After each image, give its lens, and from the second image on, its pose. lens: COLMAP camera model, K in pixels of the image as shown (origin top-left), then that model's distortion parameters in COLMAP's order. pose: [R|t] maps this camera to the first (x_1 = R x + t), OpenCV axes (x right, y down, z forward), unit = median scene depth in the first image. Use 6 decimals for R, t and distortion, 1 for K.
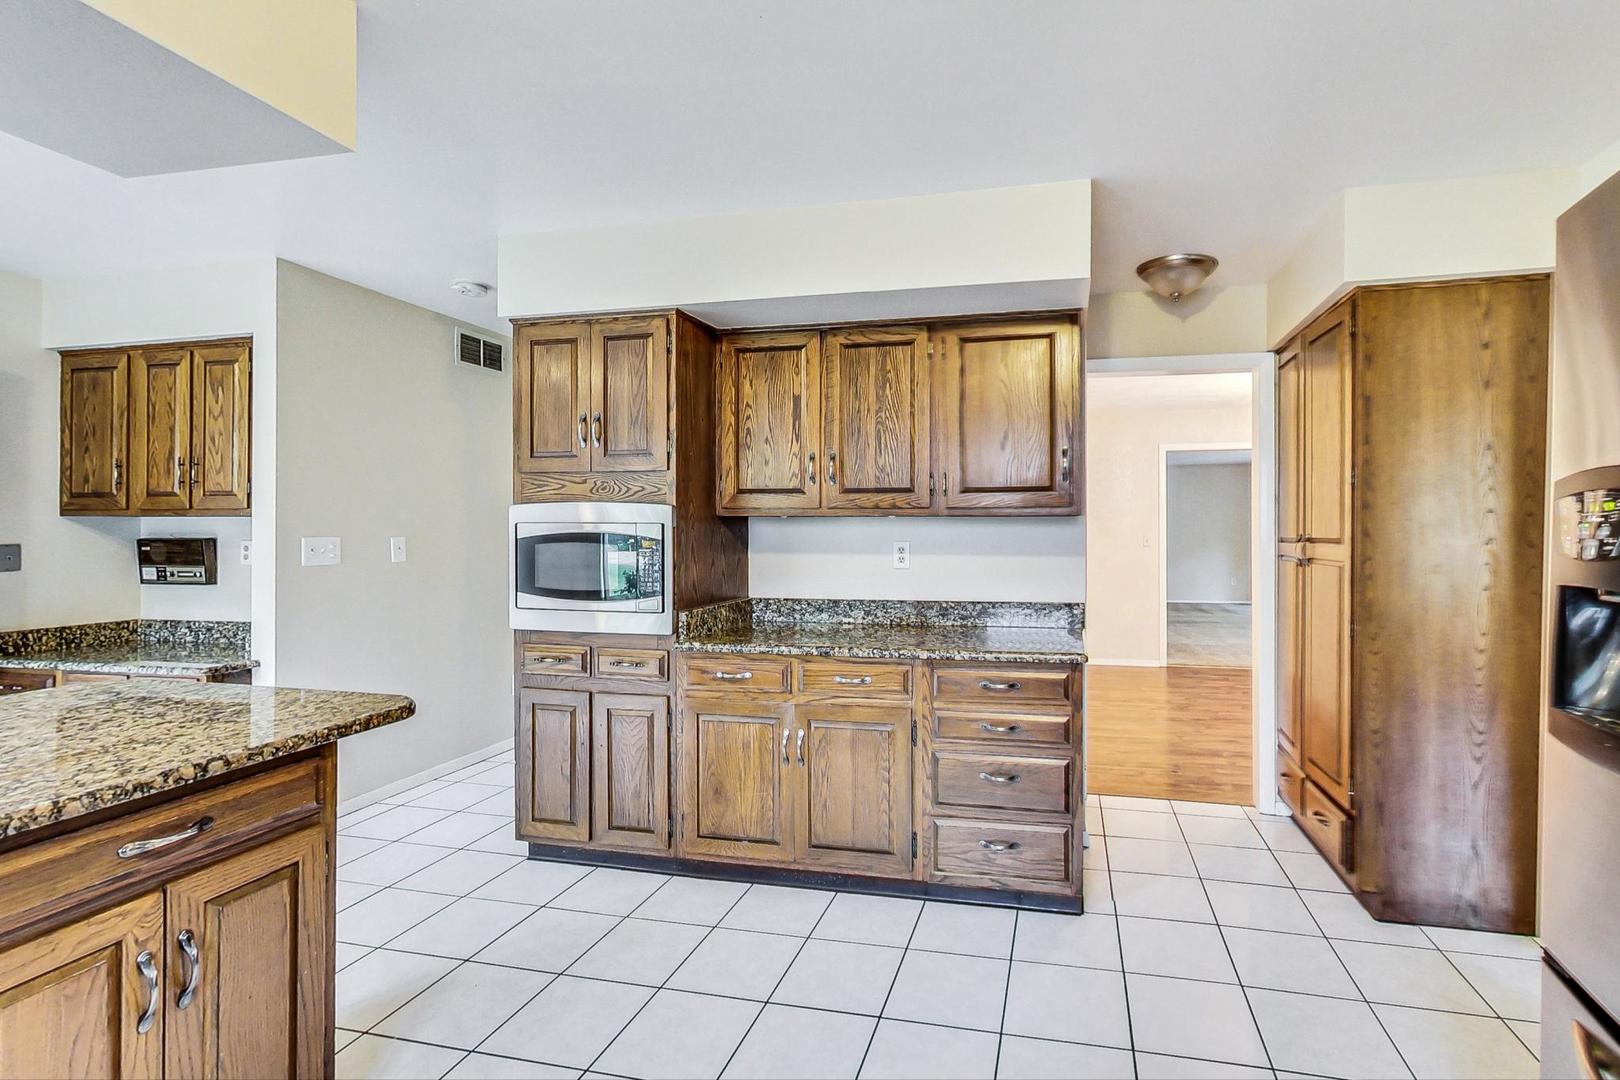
lens RADIAL K [[805.4, 0, 862.9], [0, 805.4, 512.5], [0, 0, 1]] dist [0.021957, 0.000951]
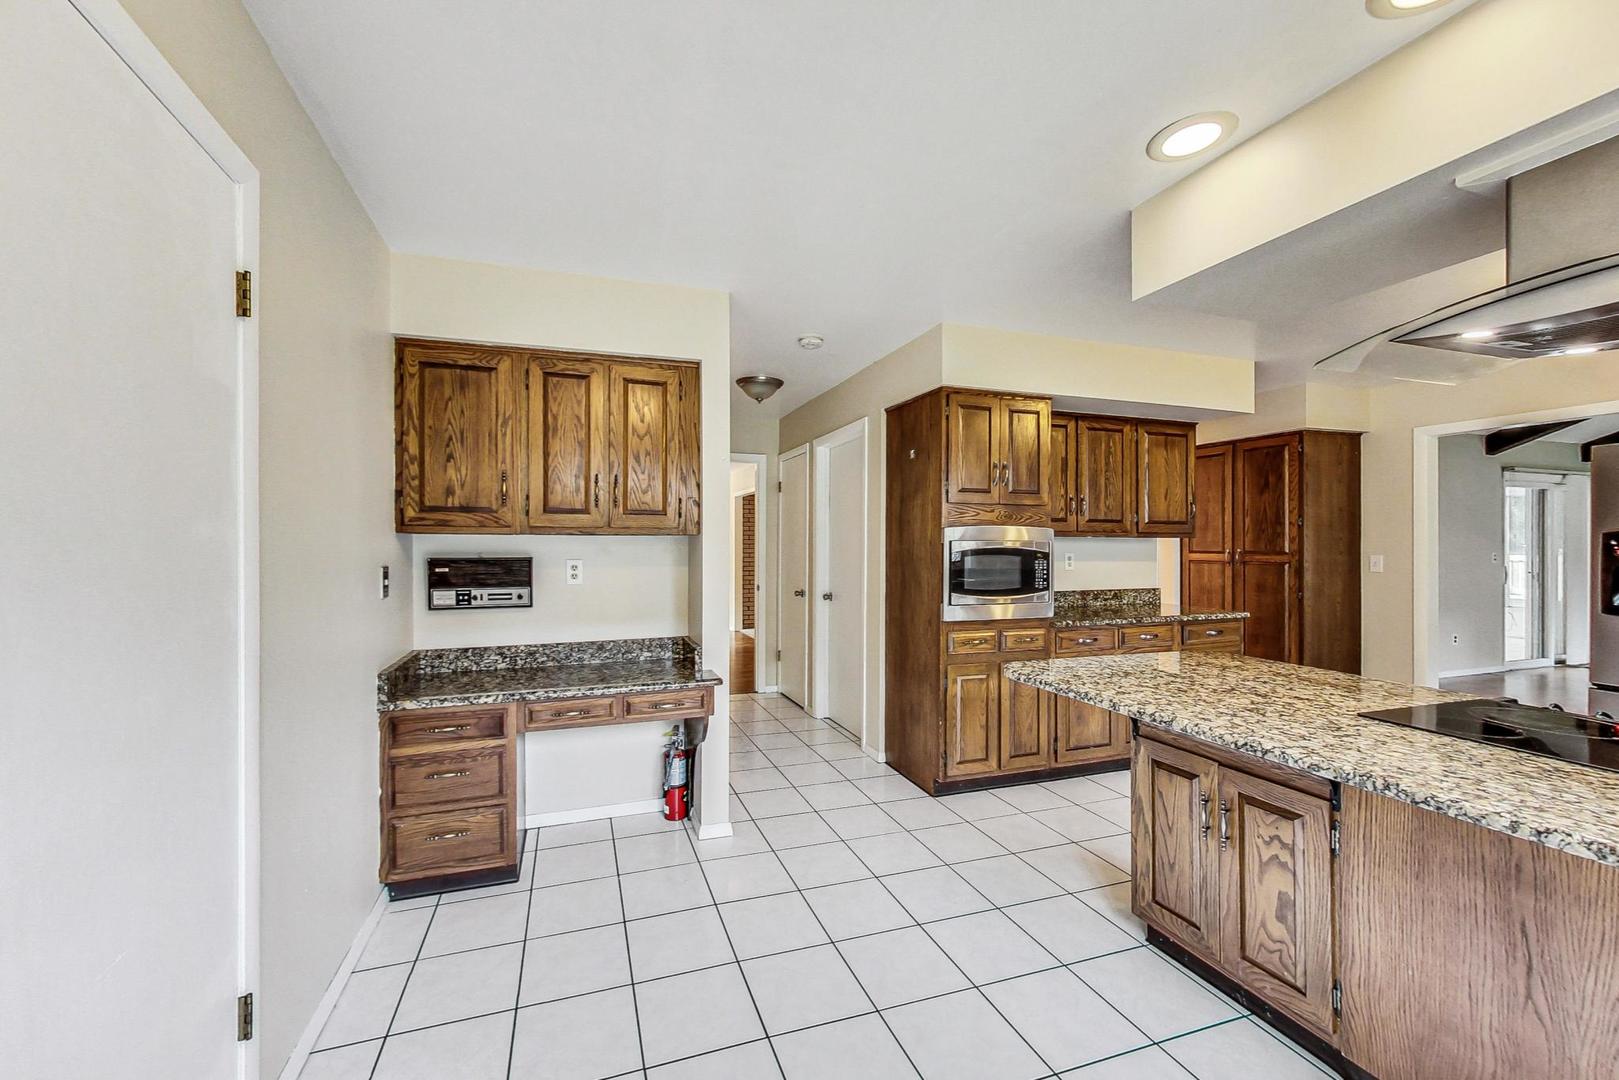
lens RADIAL K [[658.3, 0, 807.1], [0, 658.3, 542.7], [0, 0, 1]] dist [0.014385, -0.001286]
pose [[0.834321, -0.000046, 0.551280, -1.010096], [-0.005342, 0.999952, 0.008168, 0.006917], [-0.551254, -0.009759, 0.834281, 0.196436]]
